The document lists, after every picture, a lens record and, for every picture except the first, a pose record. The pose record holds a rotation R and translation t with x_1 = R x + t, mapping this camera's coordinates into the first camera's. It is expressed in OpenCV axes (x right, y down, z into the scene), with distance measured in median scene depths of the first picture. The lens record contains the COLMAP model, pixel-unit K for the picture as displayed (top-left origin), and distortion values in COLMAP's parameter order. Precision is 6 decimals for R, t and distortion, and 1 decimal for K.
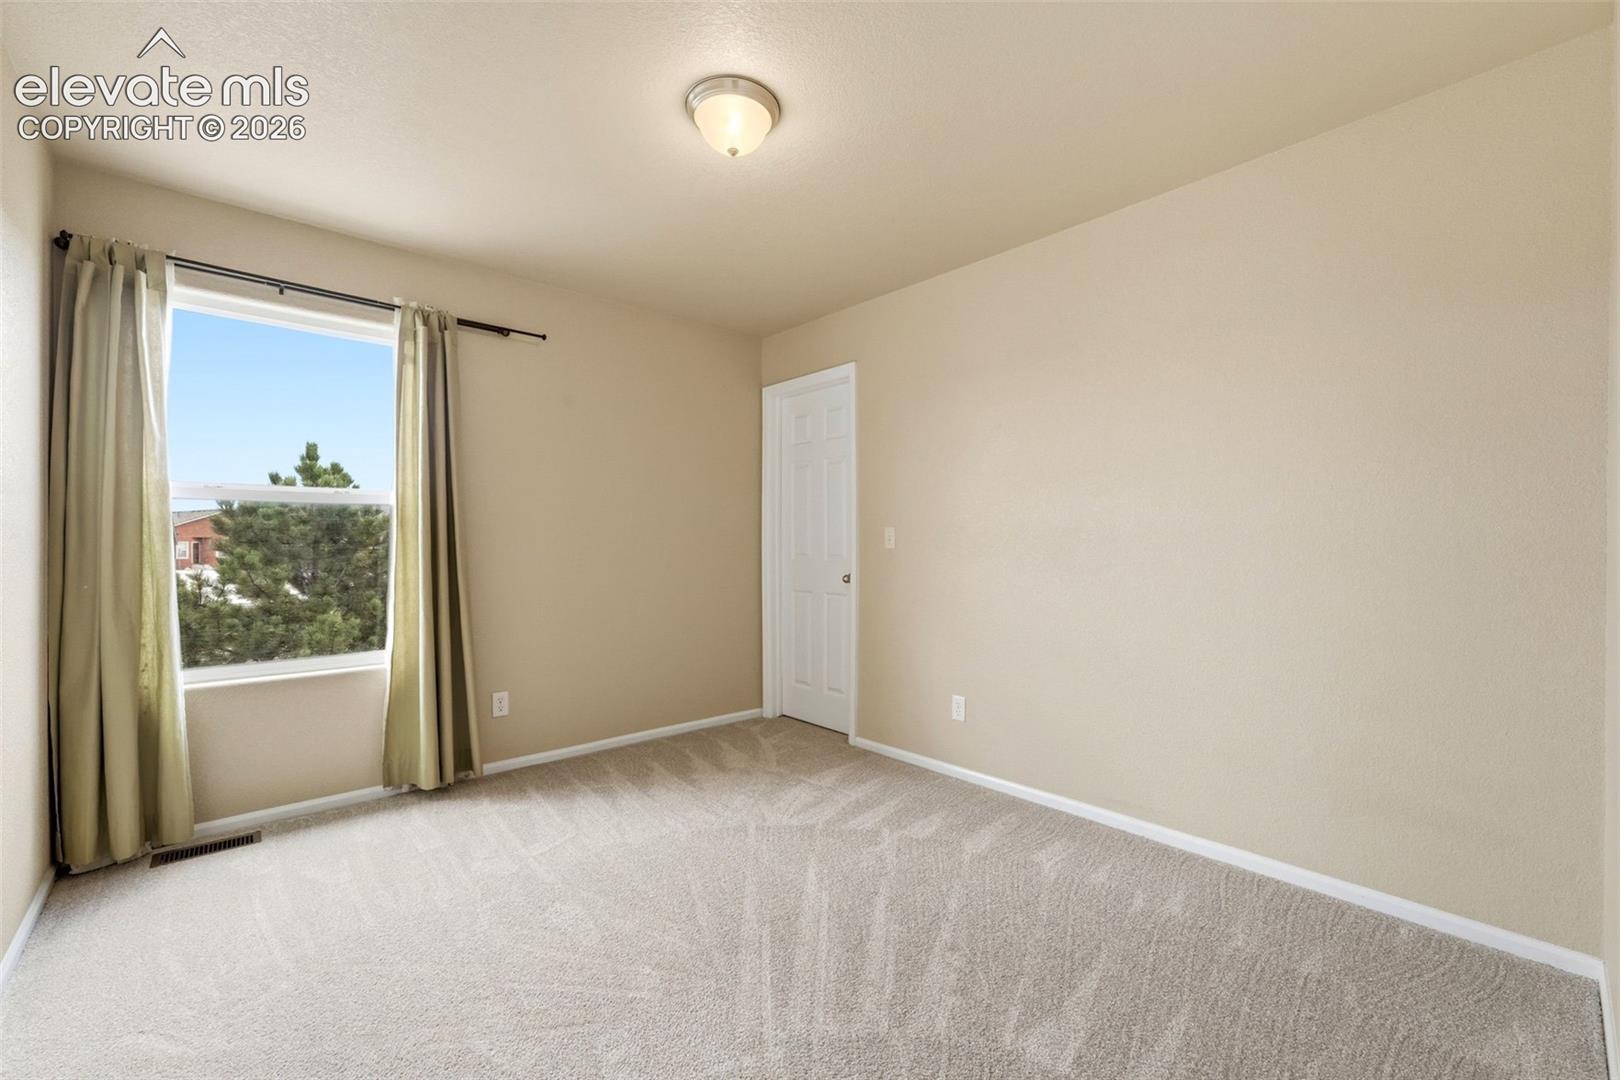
lens RADIAL K [[668.9, 0, 806.2], [0, 668.9, 545.9], [0, 0, 1]] dist [-0.001217, -0.000223]
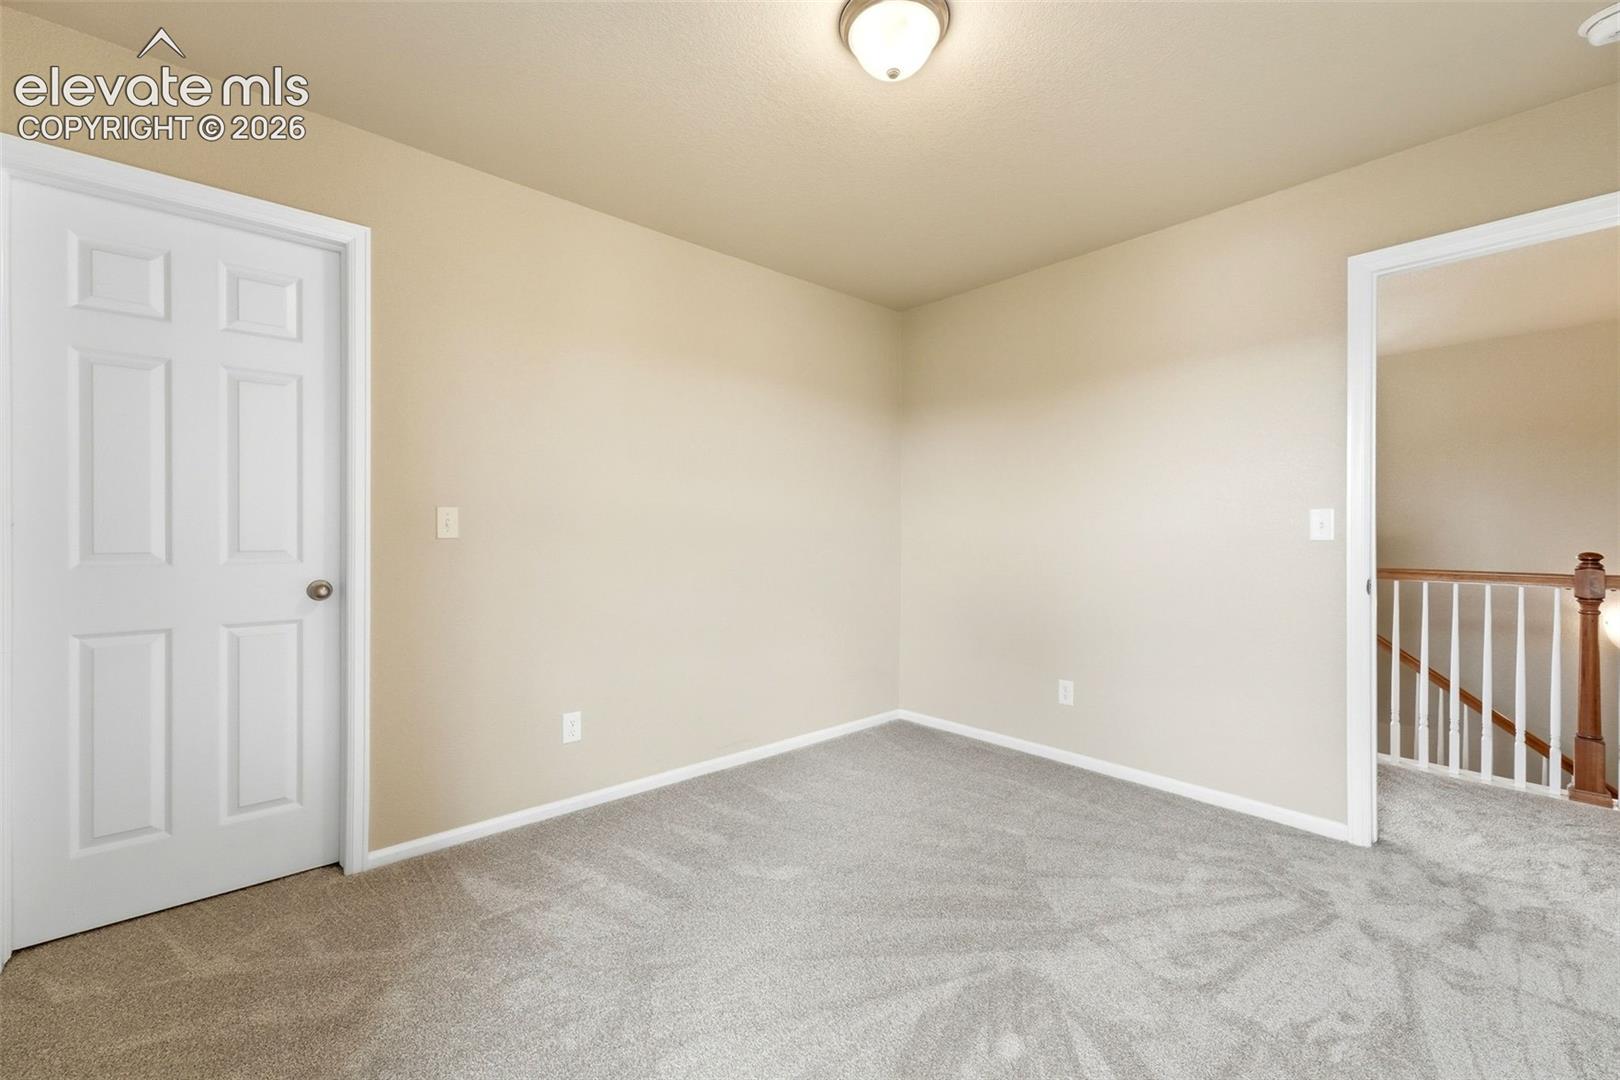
lens RADIAL K [[668.9, 0, 806.3], [0, 668.9, 531.6], [0, 0, 1]] dist [-0.001217, -0.000223]
pose [[0.009354, -0.003017, 0.999952, -0.561147], [-0.003791, 0.999988, 0.003053, -0.005965], [-0.999949, -0.003820, 0.009343, 0.646569]]
